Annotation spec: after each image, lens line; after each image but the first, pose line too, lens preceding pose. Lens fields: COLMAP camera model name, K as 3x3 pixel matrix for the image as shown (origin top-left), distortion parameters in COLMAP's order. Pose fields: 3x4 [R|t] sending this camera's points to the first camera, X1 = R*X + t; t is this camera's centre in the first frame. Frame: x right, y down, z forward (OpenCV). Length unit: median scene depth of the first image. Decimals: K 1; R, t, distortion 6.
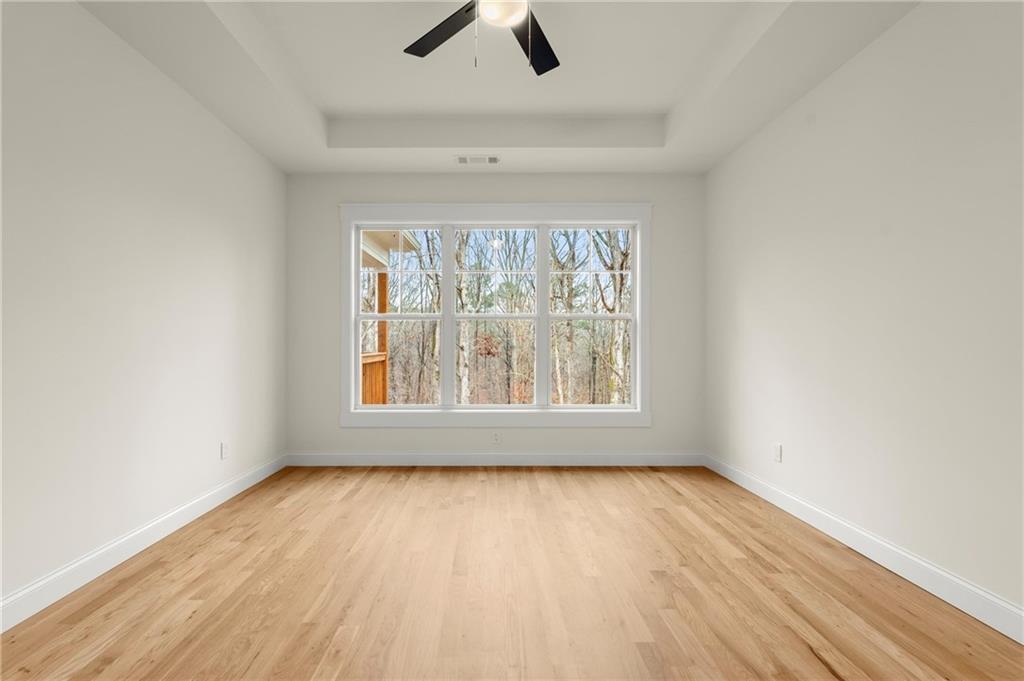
lens RADIAL K [[463.4, 0, 495.4], [0, 463.4, 345.9], [0, 0, 1]] dist [-0.003864, -0.000077]
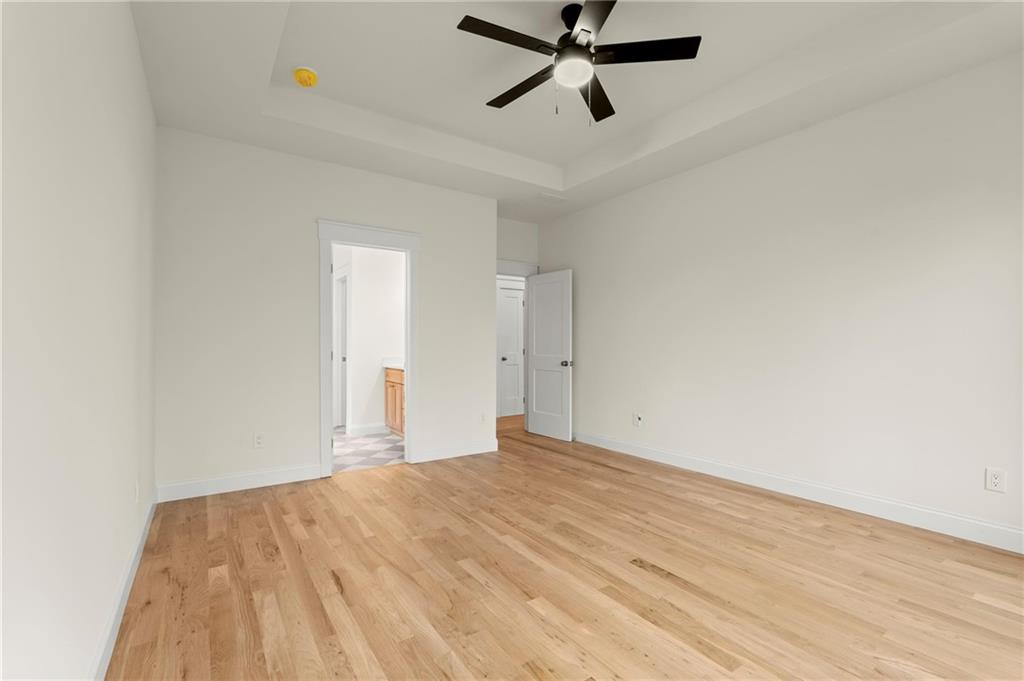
lens RADIAL K [[450.5, 0, 512.2], [0, 450.5, 335.9], [0, 0, 1]] dist [-0.005483, 0.000180]
pose [[-0.825745, -0.008499, -0.563980, 0.433878], [0.000352, 0.999878, -0.015584, -0.005501], [0.564044, -0.013067, -0.825642, 0.988945]]
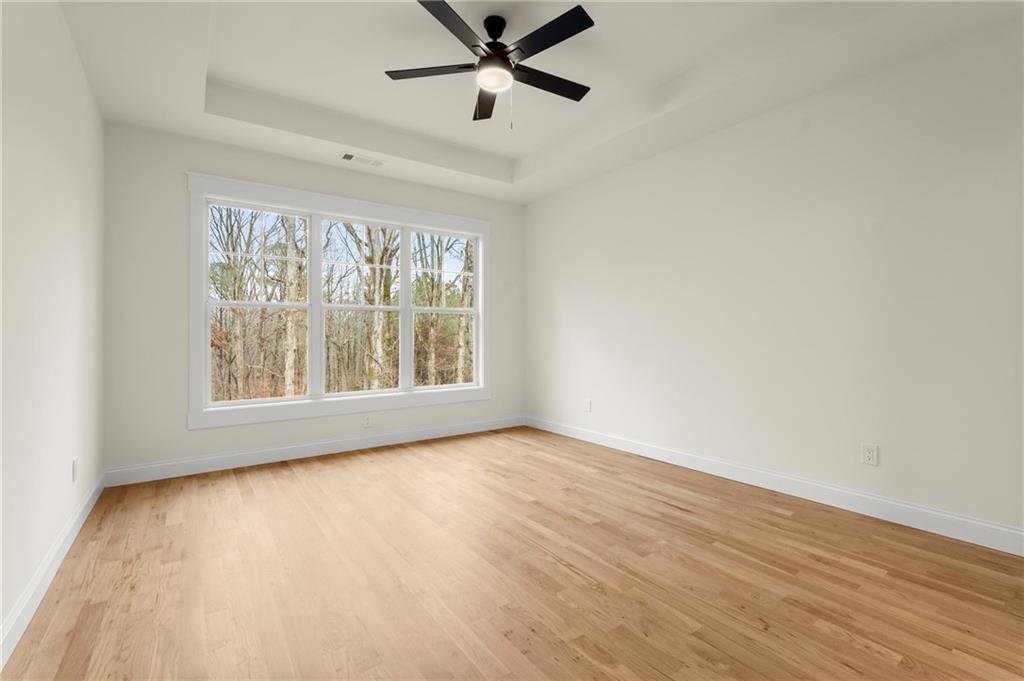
lens RADIAL K [[450.5, 0, 512.2], [0, 450.5, 335.9], [0, 0, 1]] dist [-0.005483, 0.000180]
pose [[0.814511, -0.004959, 0.580126, -0.355812], [0.004424, 0.999987, 0.002336, 0.000011], [-0.580131, 0.000664, 0.814523, -0.036984]]
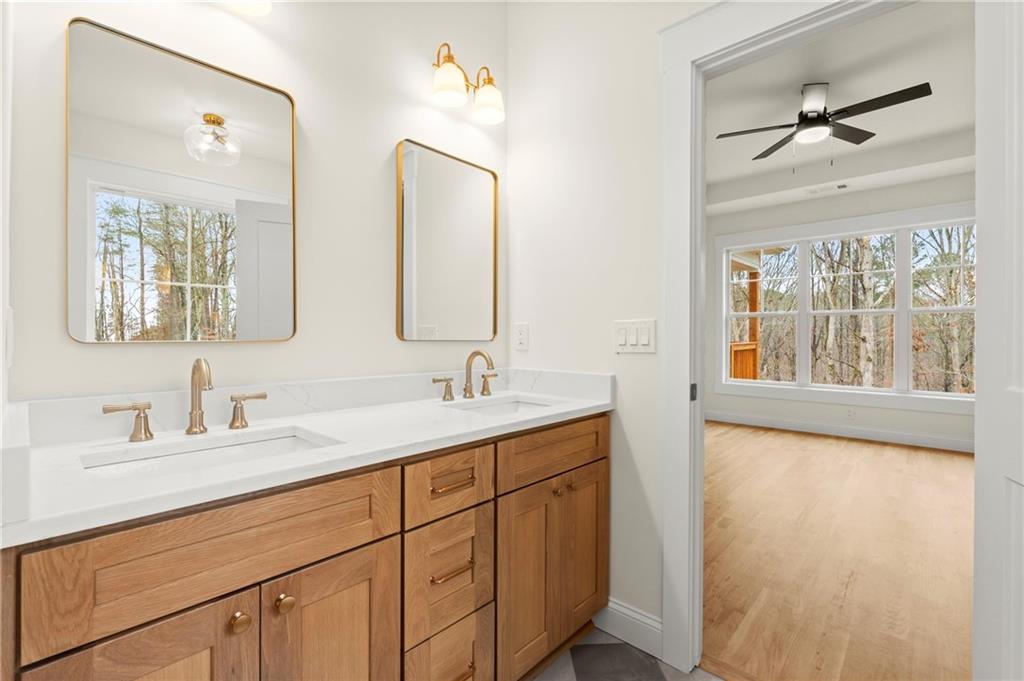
lens RADIAL K [[450.5, 0, 512.2], [0, 450.5, 335.9], [0, 0, 1]] dist [-0.005483, 0.000180]
pose [[0.729711, 0.003290, -0.683748, 0.171440], [-0.003631, 0.999993, 0.000937, -0.000174], [0.683746, 0.001799, 0.729717, -0.475303]]
